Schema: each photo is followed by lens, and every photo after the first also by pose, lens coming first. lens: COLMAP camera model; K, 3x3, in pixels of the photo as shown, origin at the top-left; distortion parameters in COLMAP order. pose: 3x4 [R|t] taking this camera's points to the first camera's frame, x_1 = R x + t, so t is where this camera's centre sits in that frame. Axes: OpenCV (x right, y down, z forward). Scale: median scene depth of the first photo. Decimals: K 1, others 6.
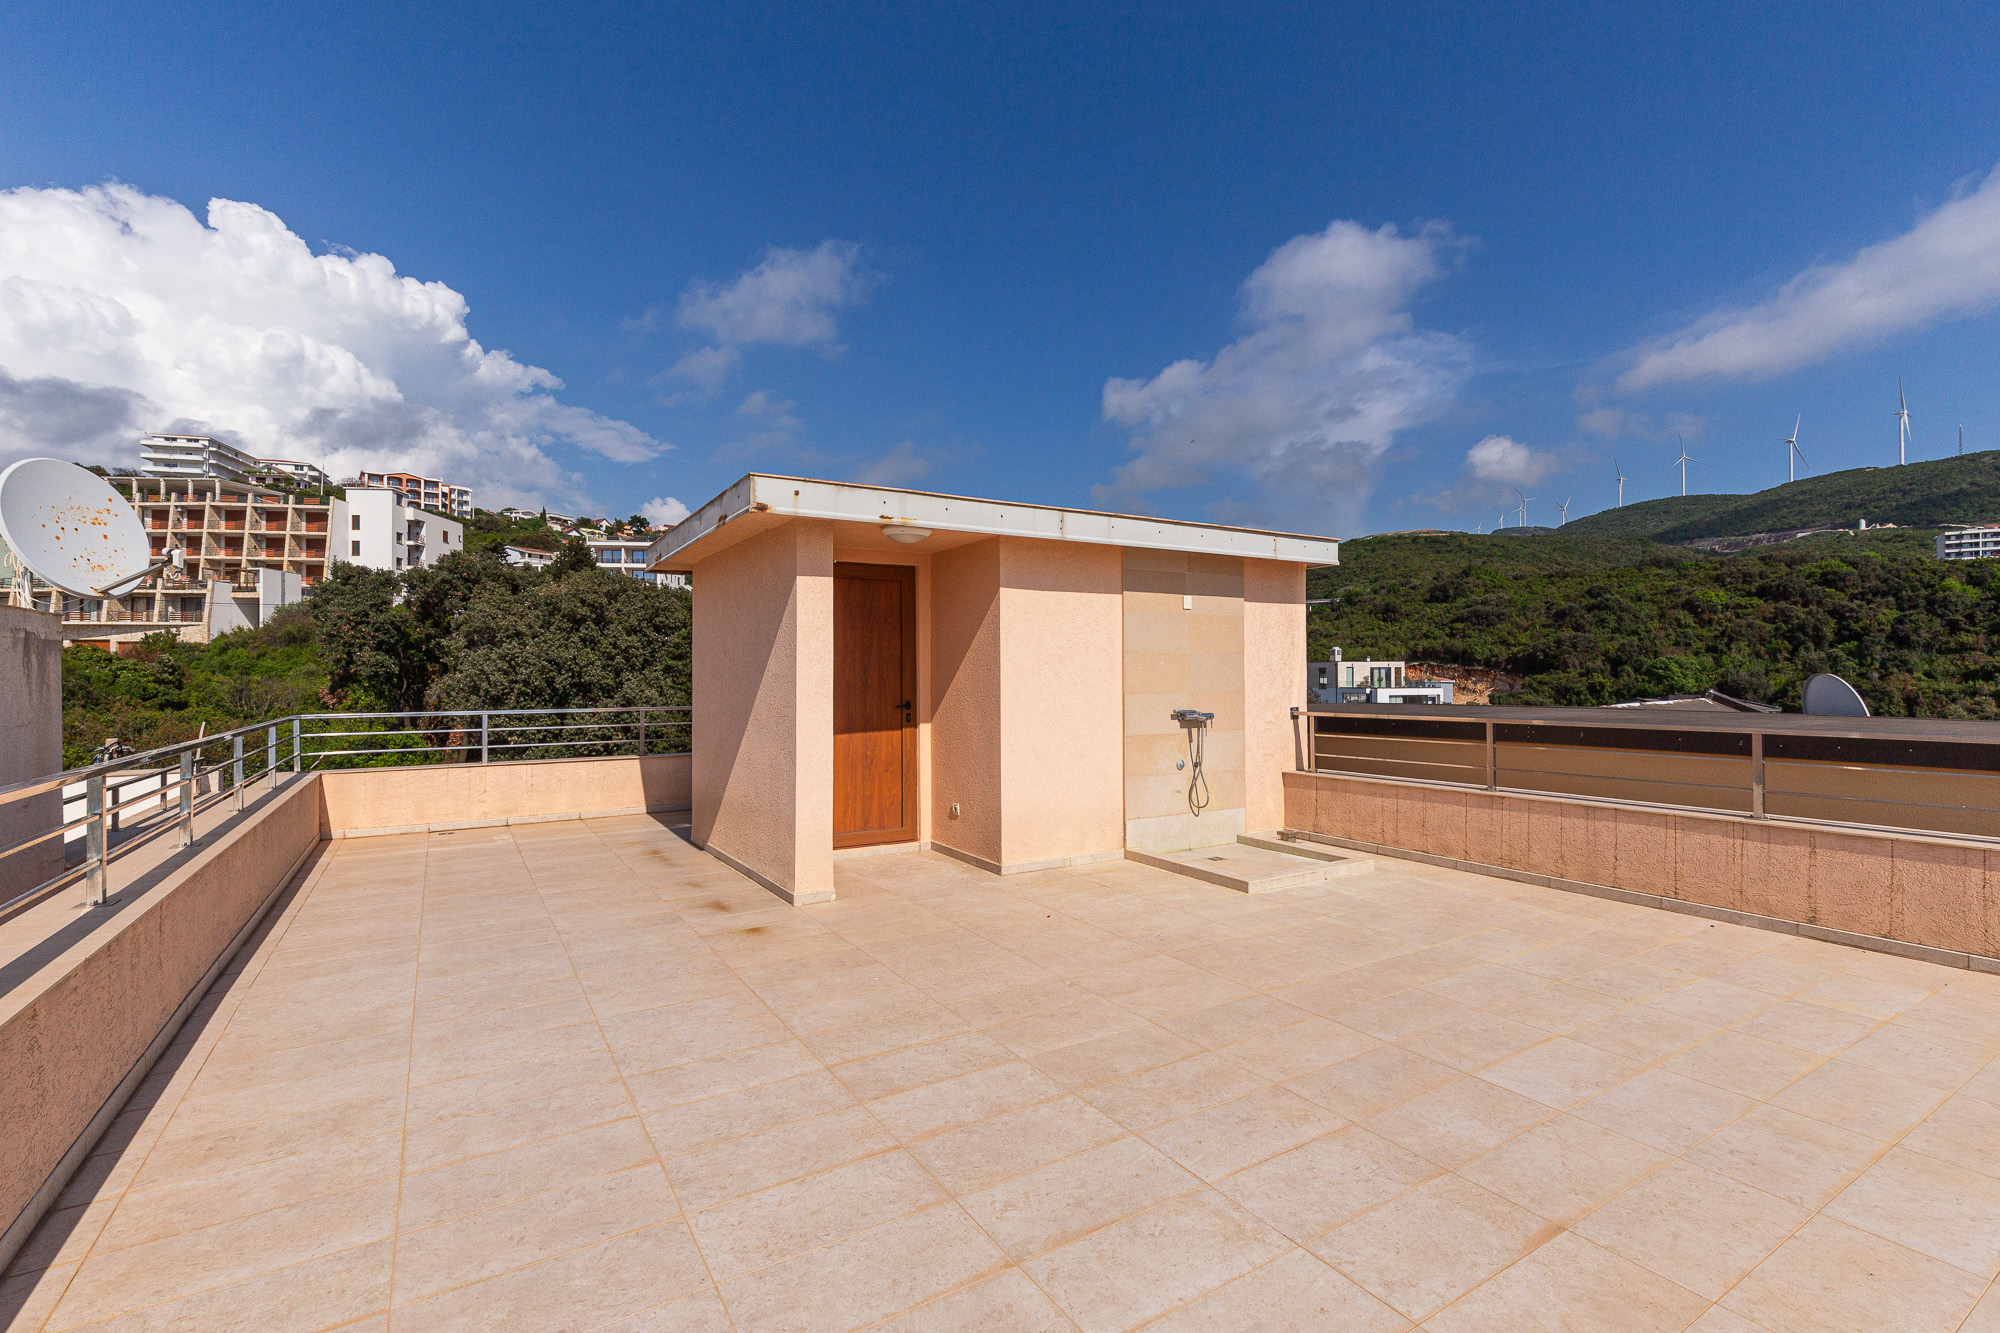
lens RADIAL K [[896.5, 0, 1010.7], [0, 896.5, 662.3], [0, 0, 1]] dist [0.001533, 0.000732]
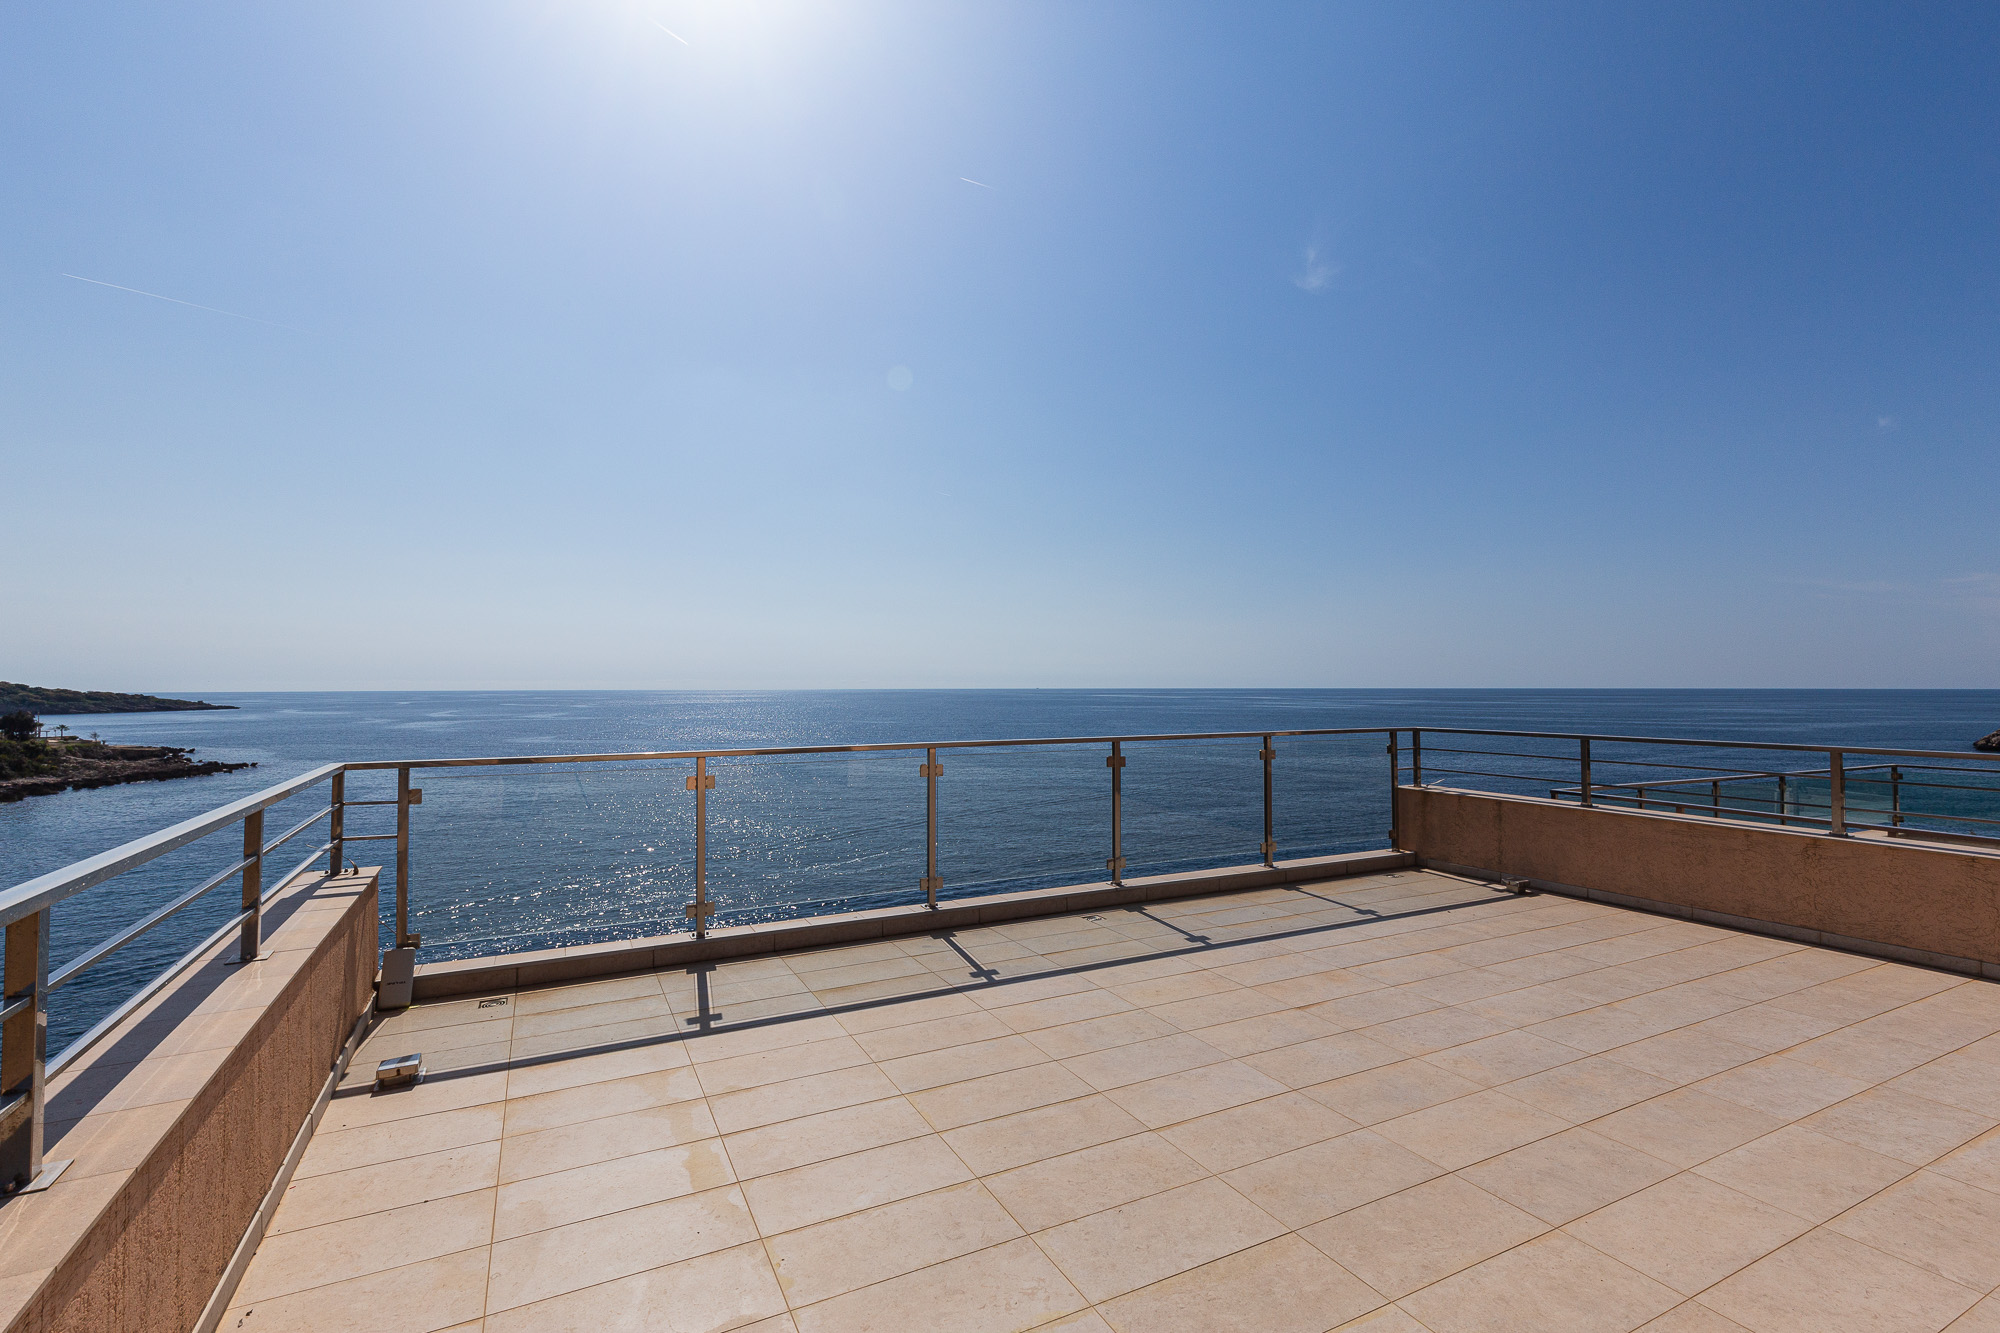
lens RADIAL K [[902.0, 0, 1016.1], [0, 902.0, 663.1], [0, 0, 1]] dist [0.005147, 0.000412]
pose [[-0.996546, 0.009386, 0.082506, 0.493393], [0.006344, 0.999293, -0.037058, 0.006935], [-0.082796, -0.036406, -0.995901, 1.383445]]
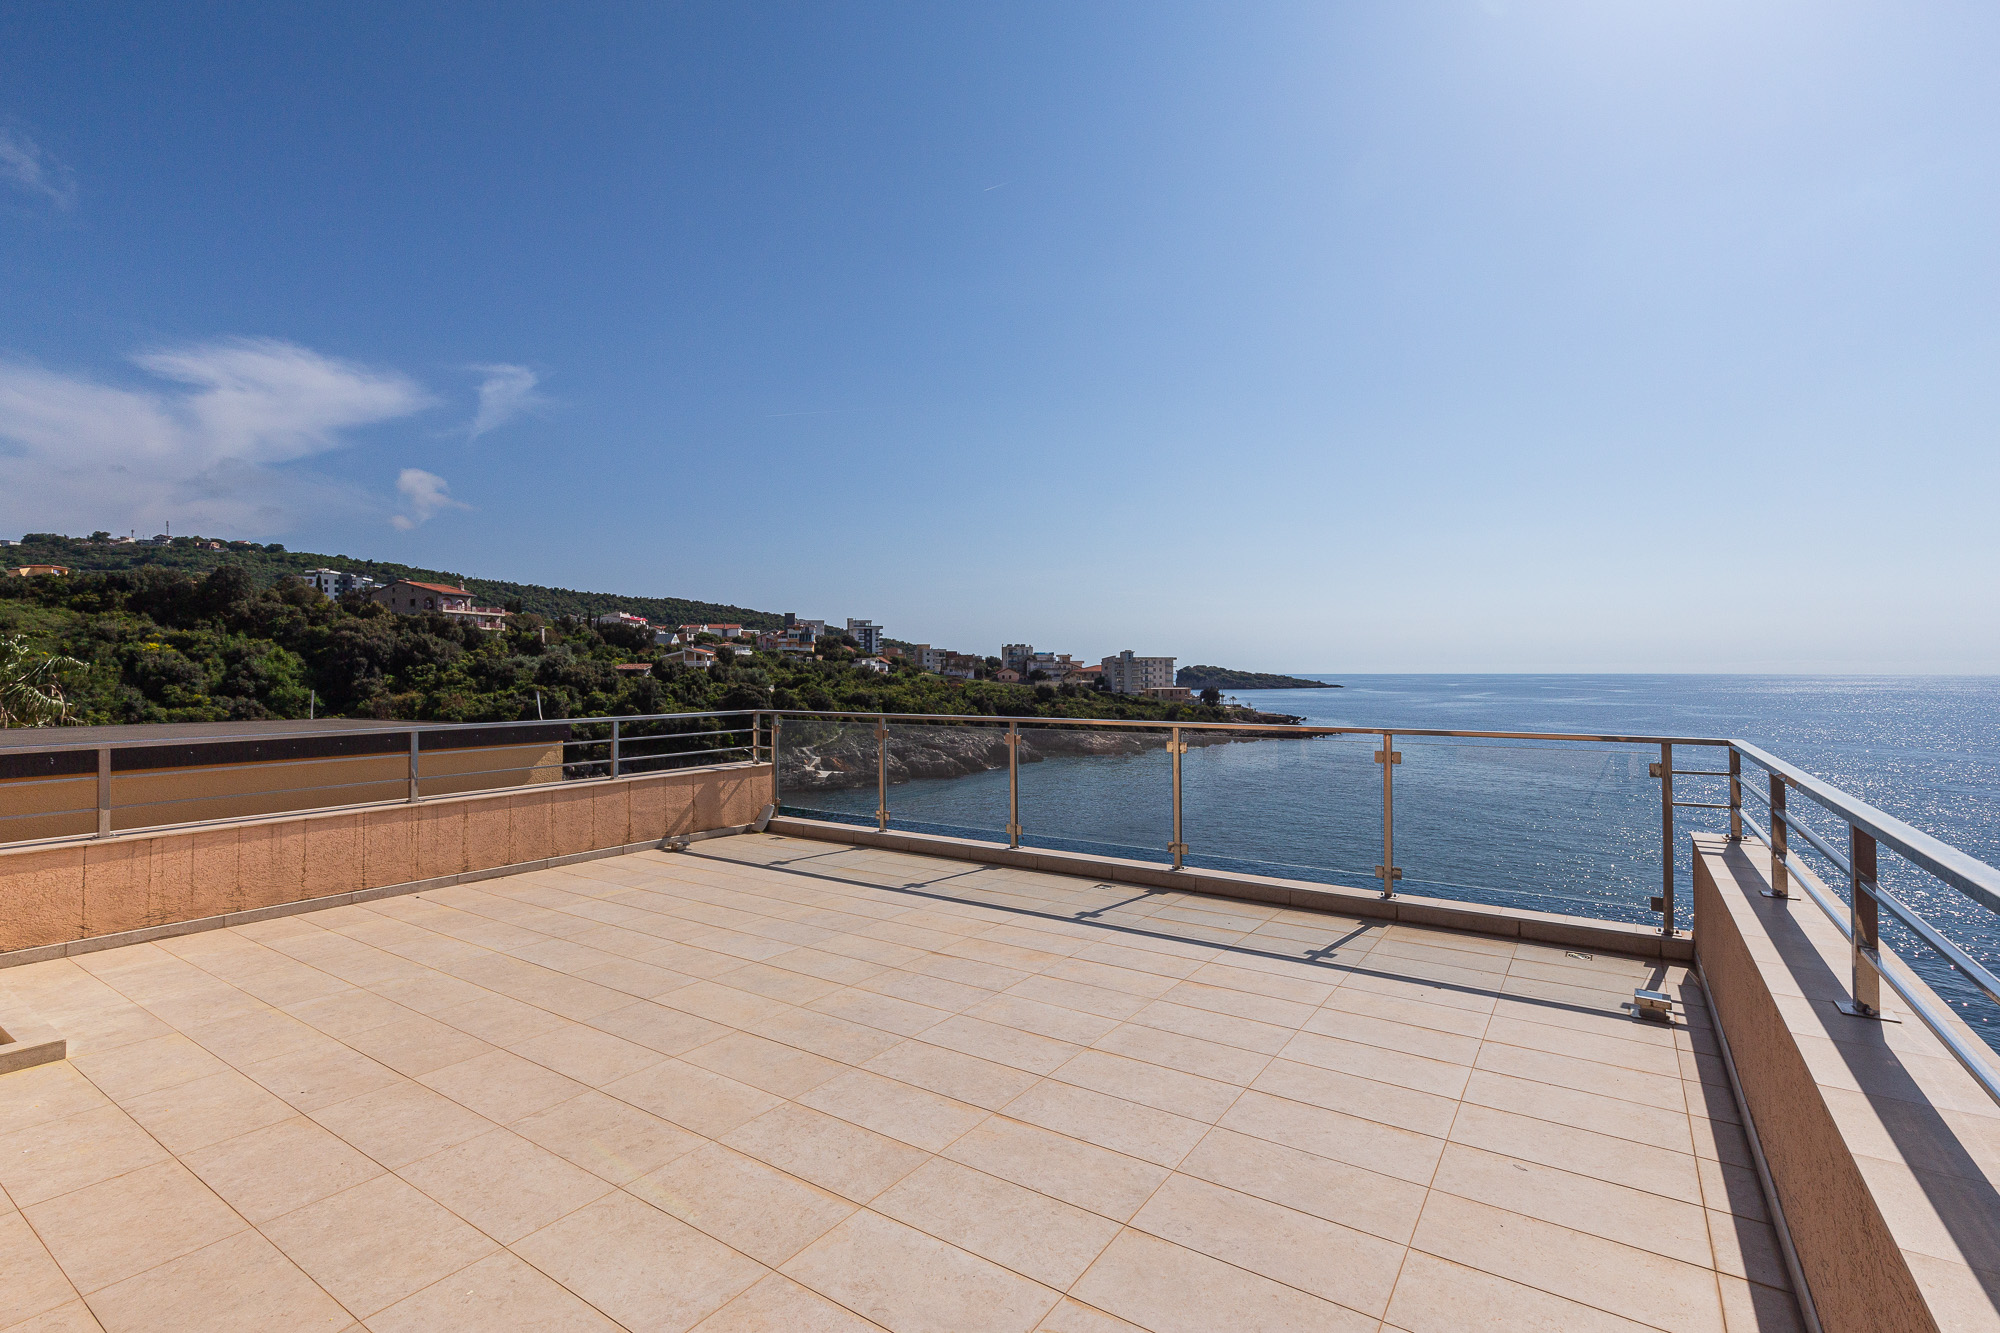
lens RADIAL K [[903.4, 0, 1016.0], [0, 903.4, 666.8], [0, 0, 1]] dist [0.001902, 0.000600]
pose [[-0.412673, 0.010374, 0.910820, -0.650807], [-0.006009, 0.999882, -0.014111, 0.005412], [-0.910859, -0.011296, -0.412563, 0.818985]]
